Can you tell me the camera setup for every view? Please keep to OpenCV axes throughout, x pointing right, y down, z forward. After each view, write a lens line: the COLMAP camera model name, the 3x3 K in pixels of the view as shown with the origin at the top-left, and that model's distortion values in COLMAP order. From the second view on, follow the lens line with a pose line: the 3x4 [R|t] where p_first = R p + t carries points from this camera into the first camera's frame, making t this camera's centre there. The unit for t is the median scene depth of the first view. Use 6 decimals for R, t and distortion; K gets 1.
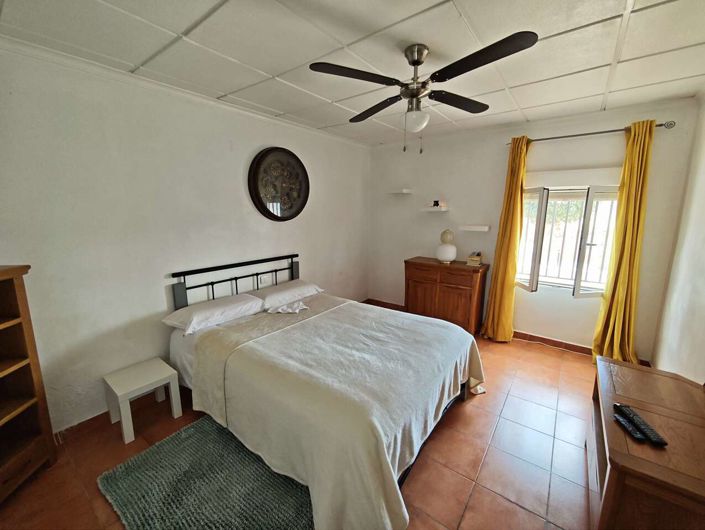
lens RADIAL K [[294.0, 0, 349.8], [0, 294.0, 262.3], [0, 0, 1]] dist [-0.013849, 0.004859]
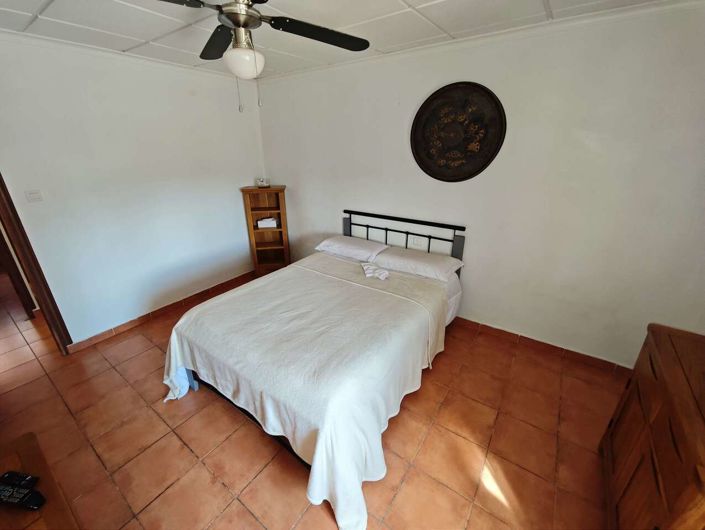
lens RADIAL K [[294.0, 0, 349.8], [0, 294.0, 262.3], [0, 0, 1]] dist [-0.013849, 0.004859]
pose [[0.038195, 0.369666, -0.928379, 0.752423], [-0.169925, 0.917929, 0.358514, -0.227090], [0.984717, 0.144061, 0.097876, 0.863228]]
